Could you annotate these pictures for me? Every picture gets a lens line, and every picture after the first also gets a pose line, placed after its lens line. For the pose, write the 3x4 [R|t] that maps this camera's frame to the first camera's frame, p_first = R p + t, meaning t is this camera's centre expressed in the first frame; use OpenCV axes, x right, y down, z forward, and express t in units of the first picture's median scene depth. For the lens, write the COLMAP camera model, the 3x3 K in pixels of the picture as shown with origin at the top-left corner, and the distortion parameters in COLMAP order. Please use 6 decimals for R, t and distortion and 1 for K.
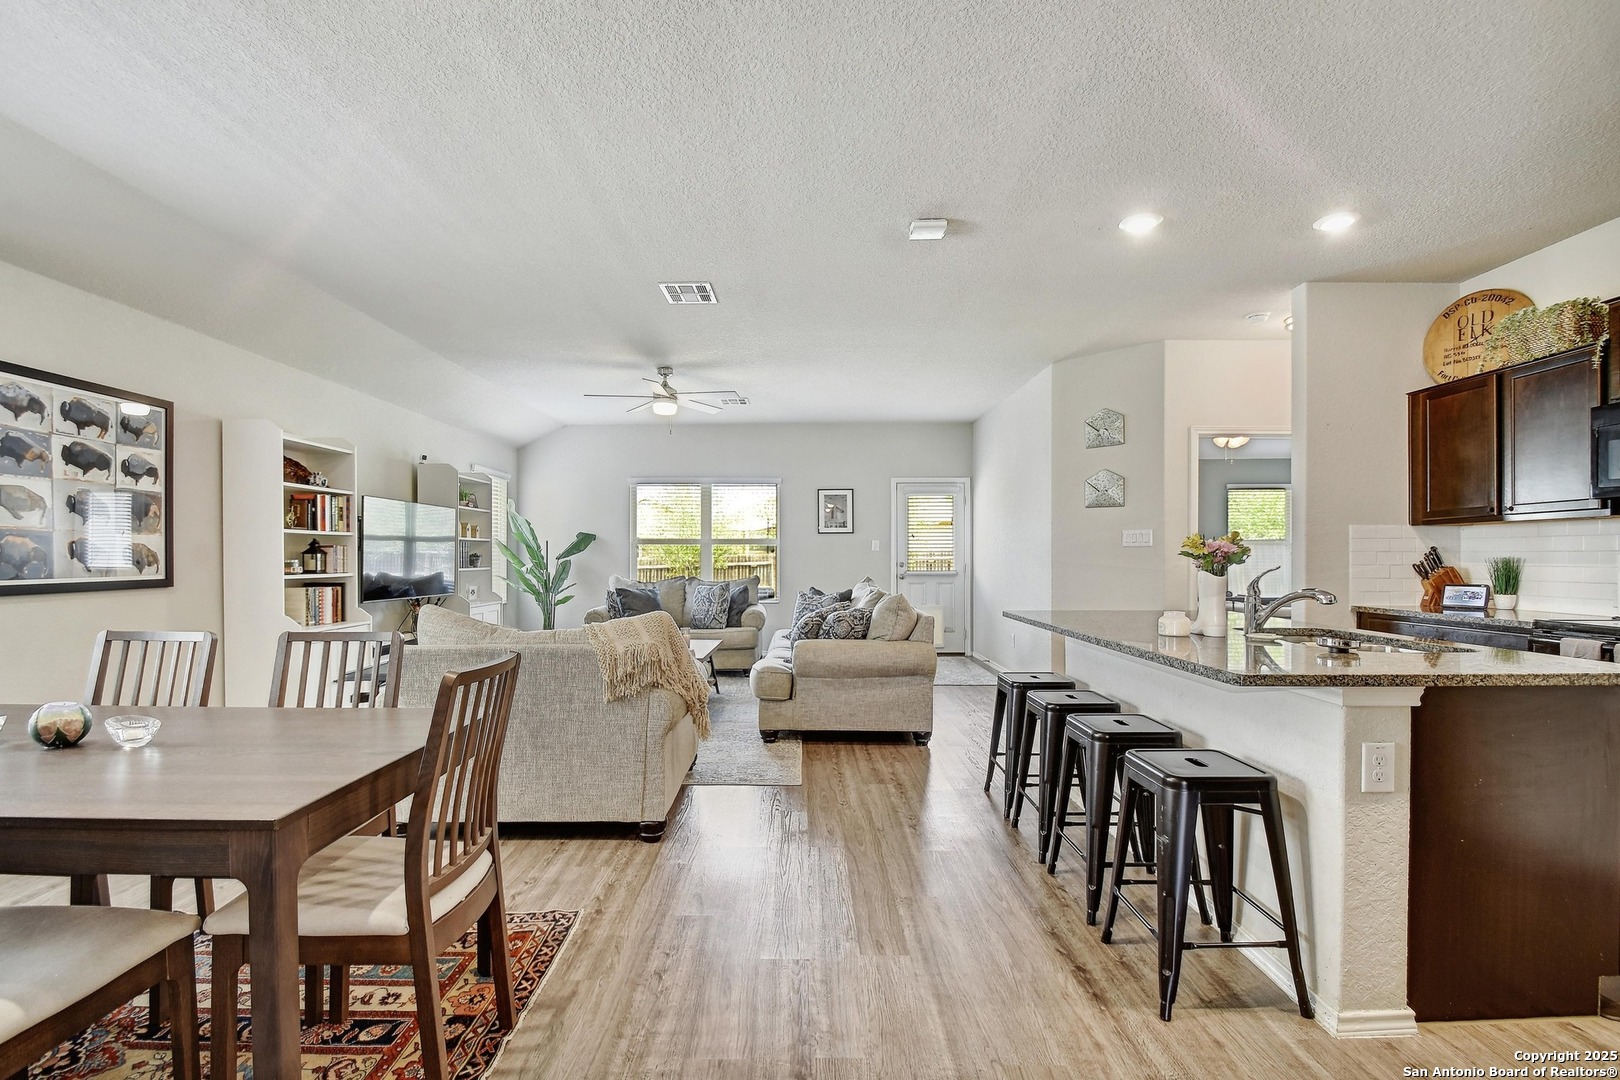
lens RADIAL K [[726.6, 0, 807.4], [0, 726.6, 553.6], [0, 0, 1]] dist [0.010536, -0.000466]
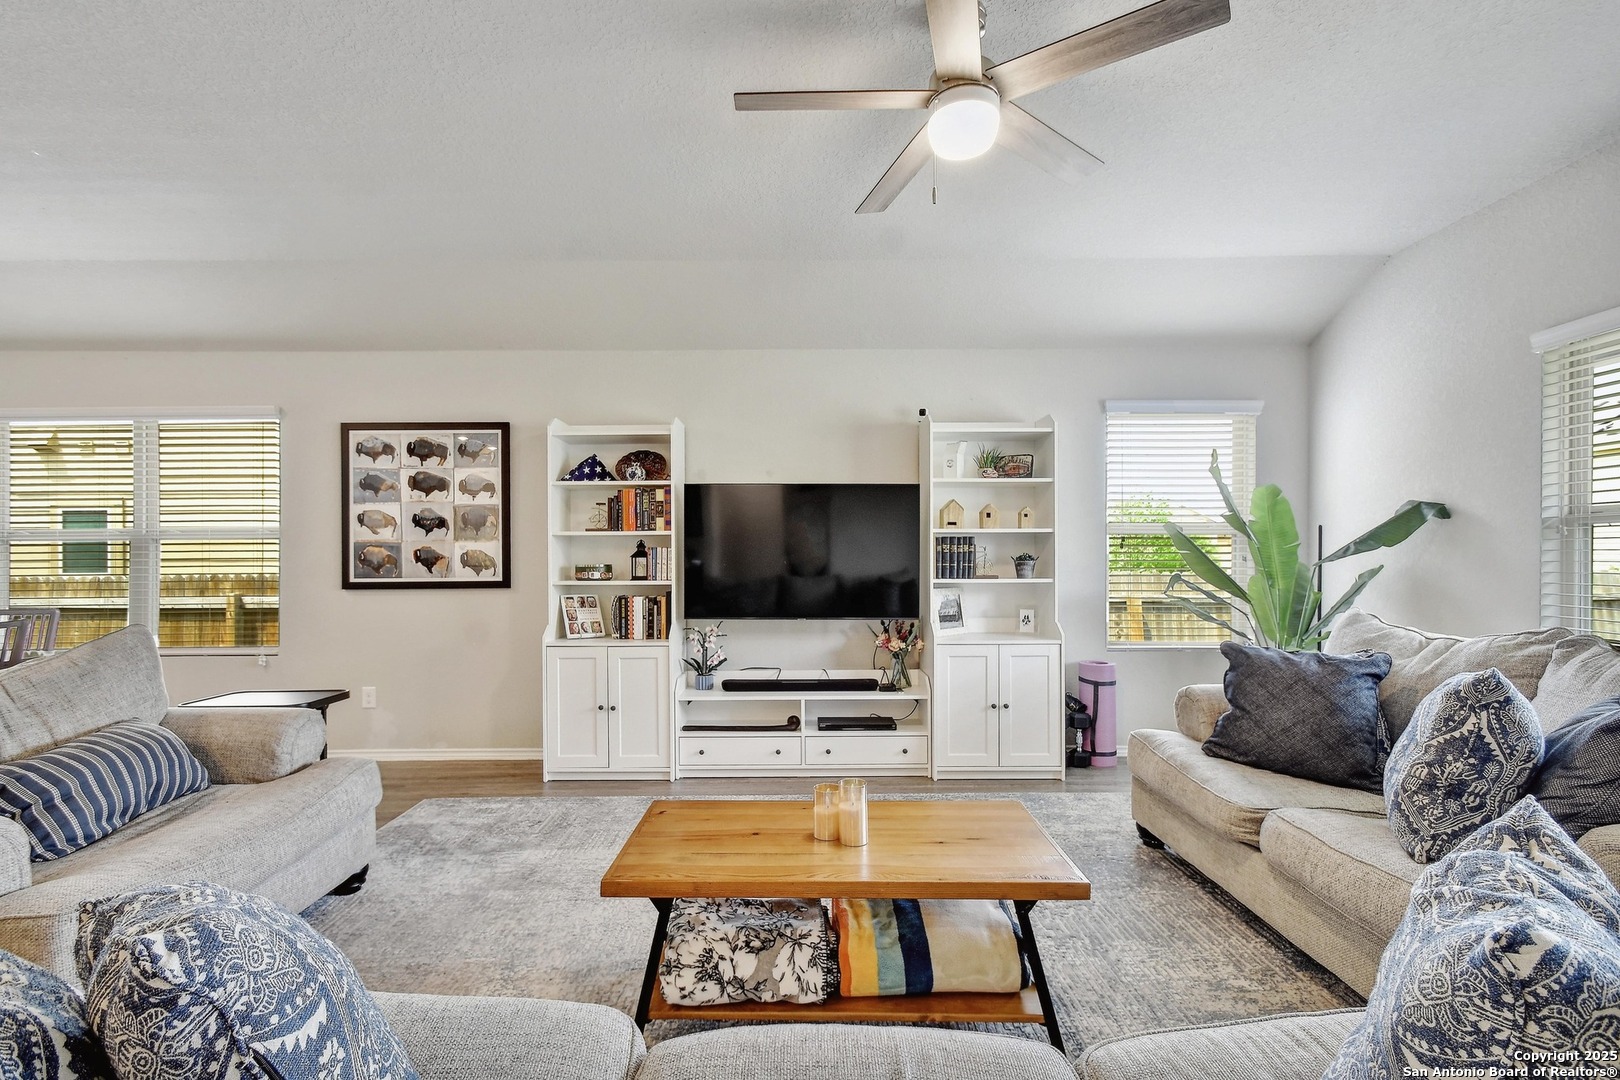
lens RADIAL K [[726.6, 0, 800.3], [0, 726.6, 555.8], [0, 0, 1]] dist [0.010536, -0.000466]
pose [[-0.010534, -0.003261, -0.999939, 0.242575], [0.006607, 0.999973, -0.003331, 0.002880], [0.999923, -0.006642, -0.010512, 1.522827]]
